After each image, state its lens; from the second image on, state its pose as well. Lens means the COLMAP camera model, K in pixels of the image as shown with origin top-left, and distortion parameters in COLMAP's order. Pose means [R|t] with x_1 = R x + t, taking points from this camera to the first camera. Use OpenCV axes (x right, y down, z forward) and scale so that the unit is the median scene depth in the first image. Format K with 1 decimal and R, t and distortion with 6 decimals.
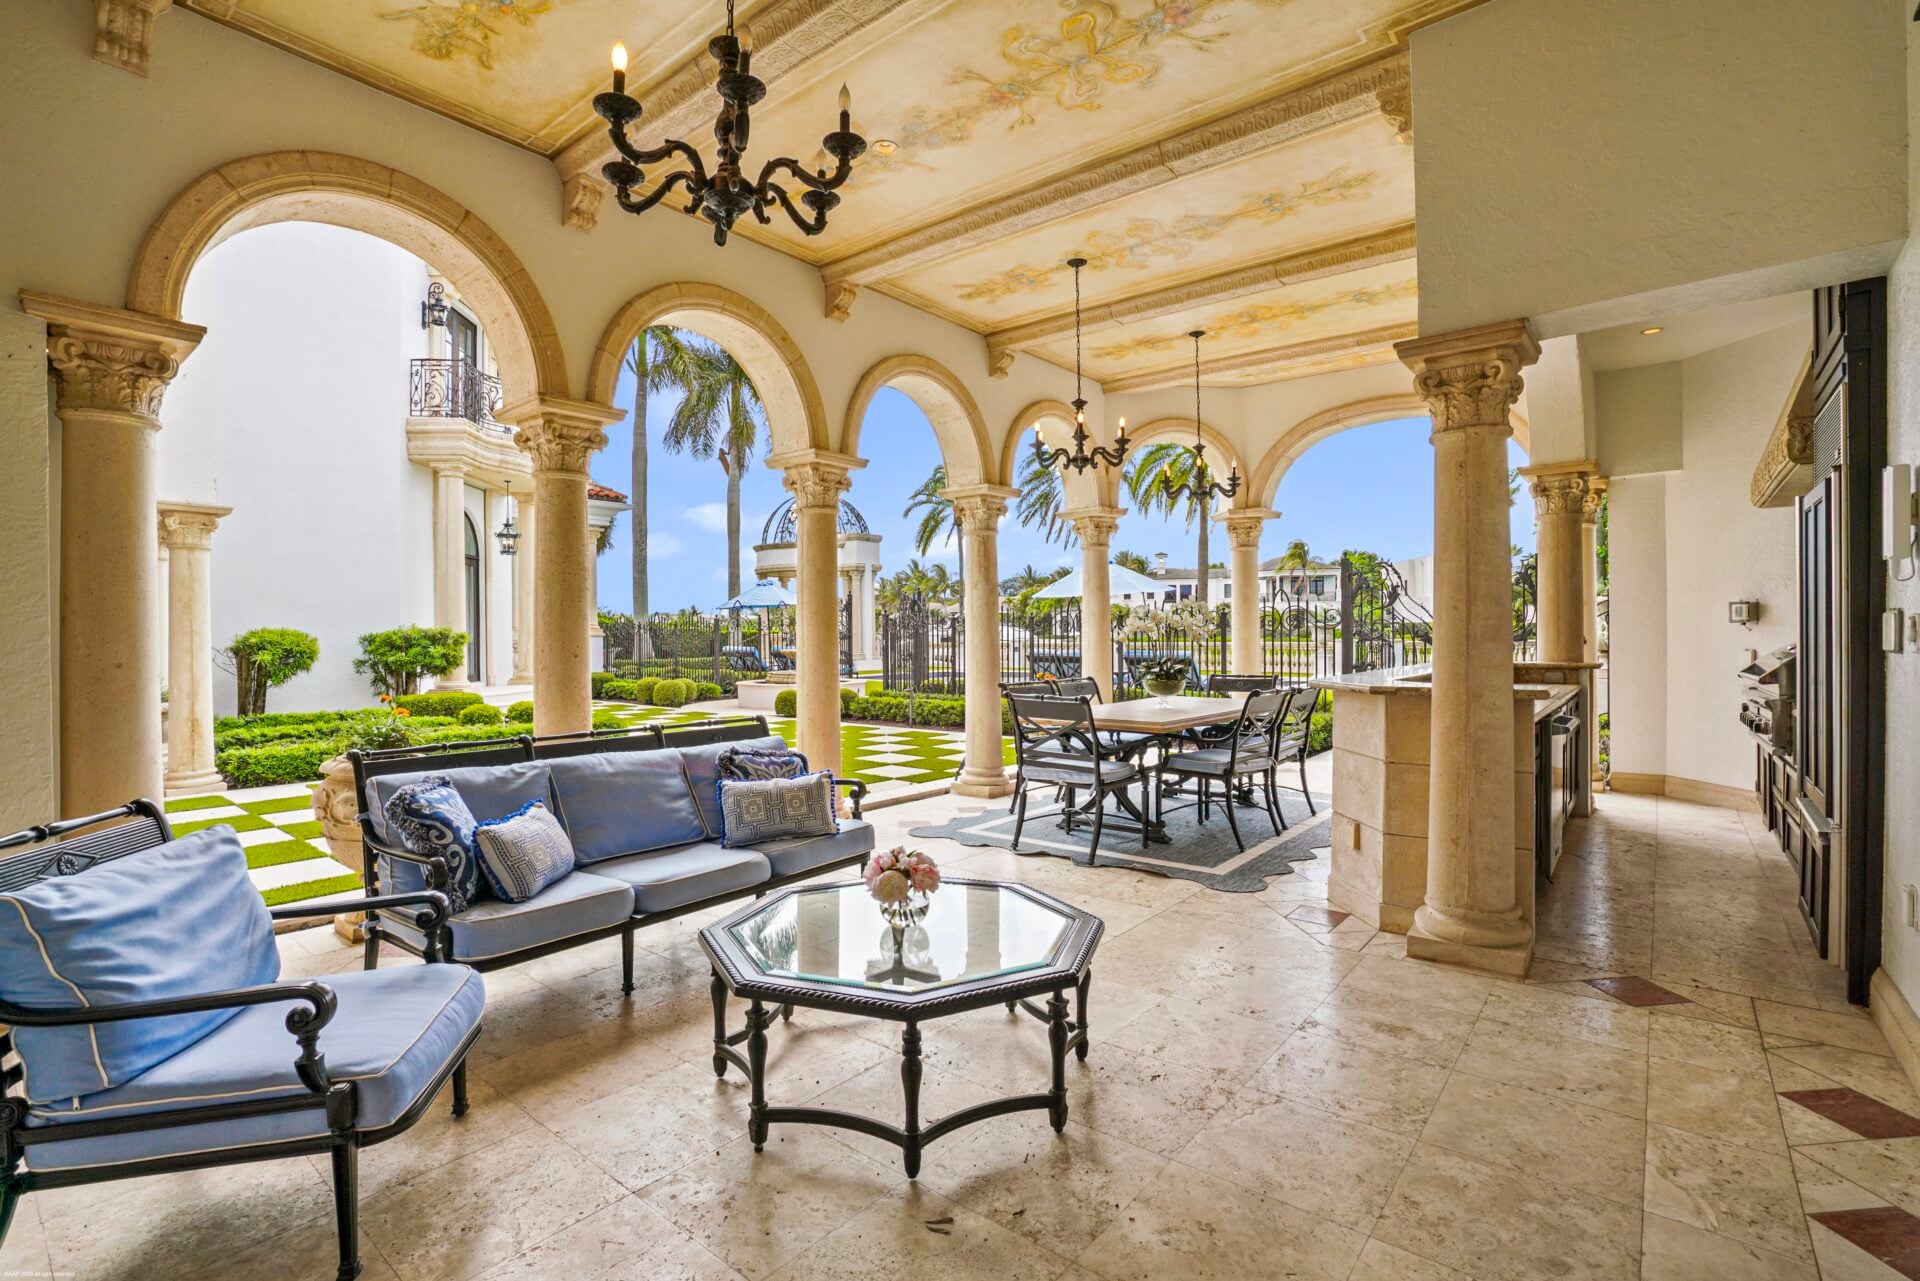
lens RADIAL K [[876.5, 0, 961.1], [0, 876.5, 646.5], [0, 0, 1]] dist [-0.002455, 0.000412]
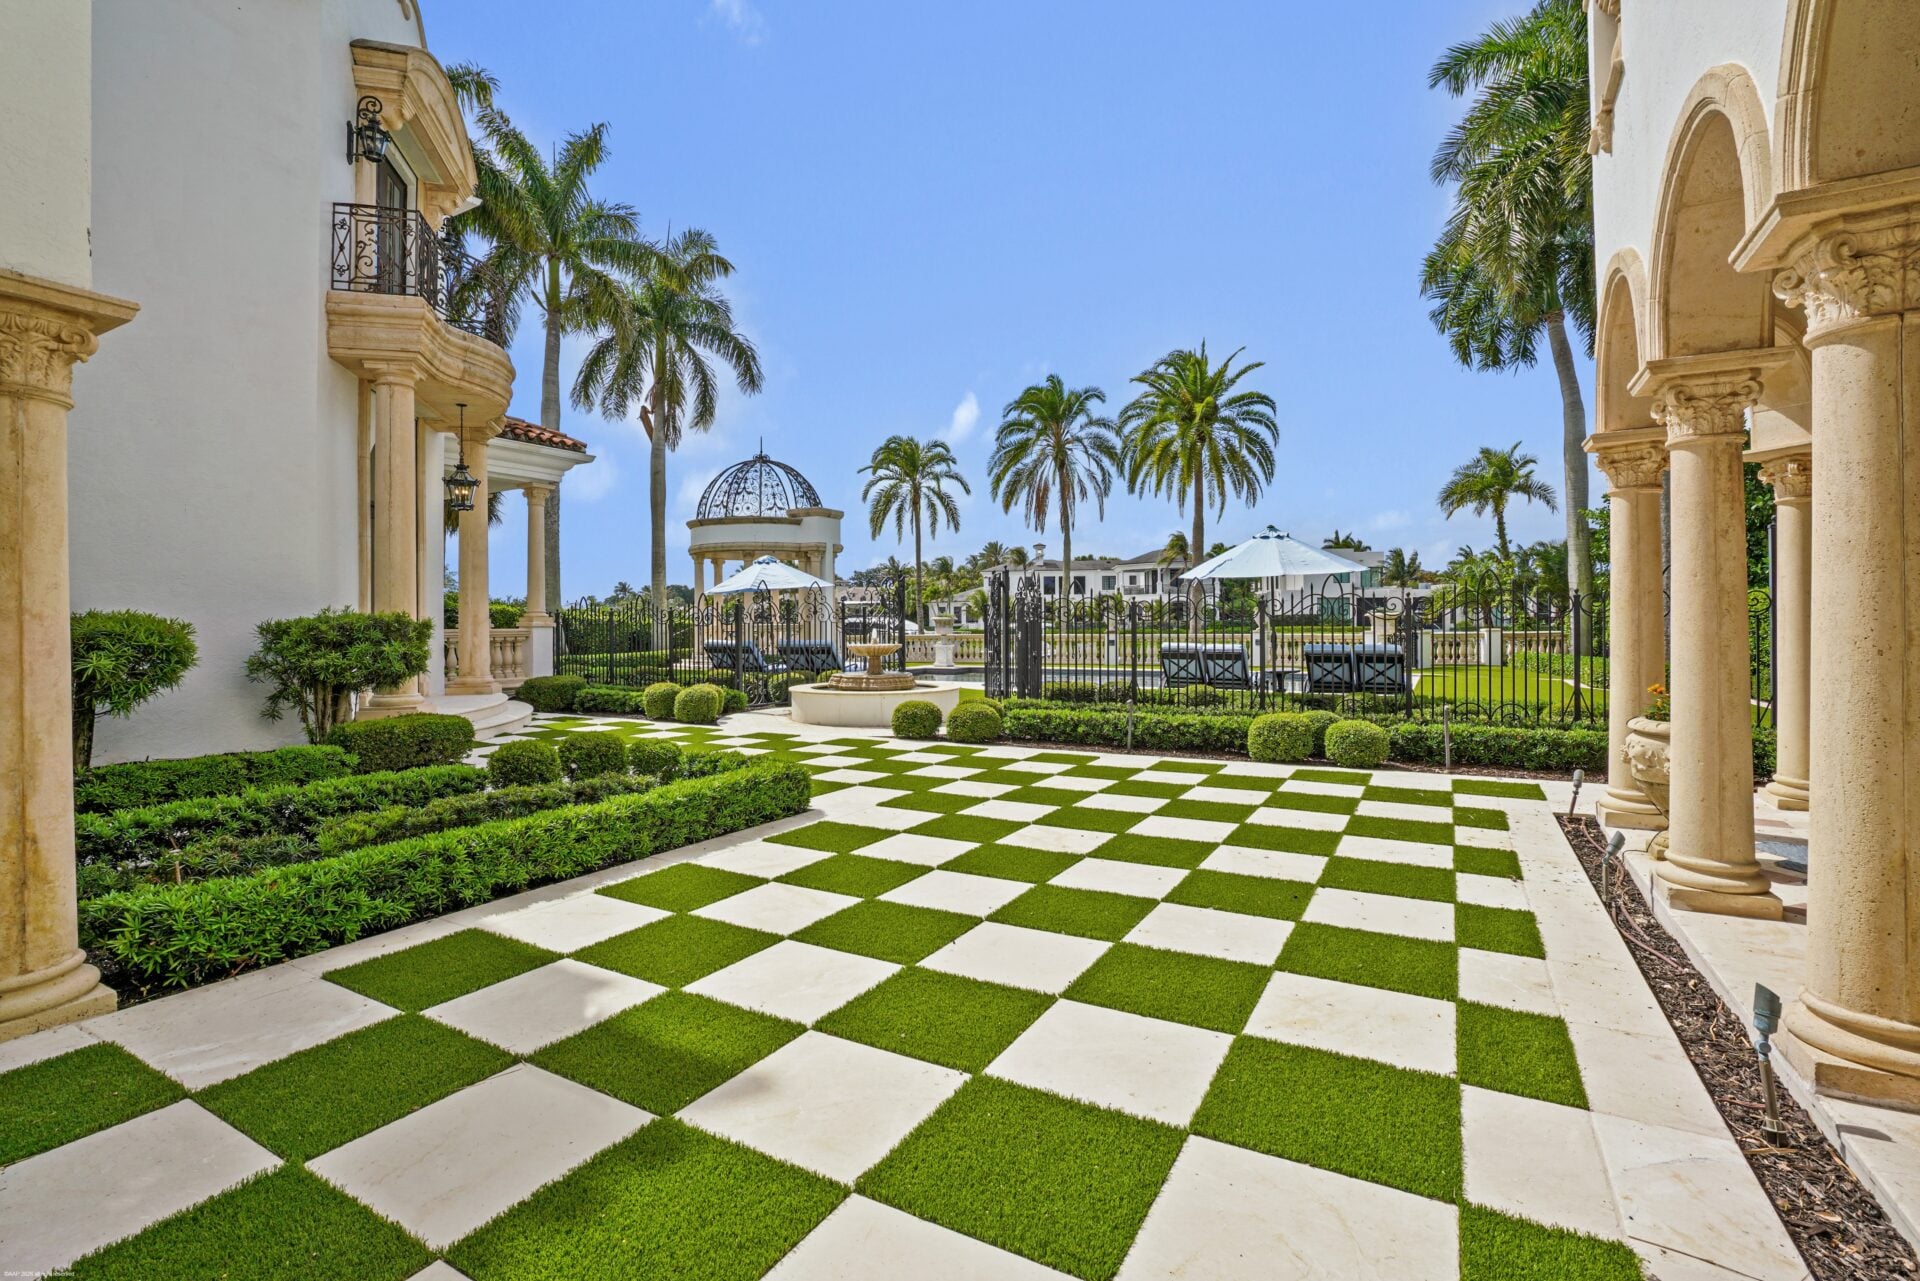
lens RADIAL K [[876.5, 0, 957.6], [0, 876.5, 629.8], [0, 0, 1]] dist [-0.002455, 0.000412]
pose [[0.986929, -0.000378, 0.161155, -0.274751], [0.001837, 0.999959, -0.008902, -0.002391], [-0.161145, 0.009082, 0.986889, 0.284452]]
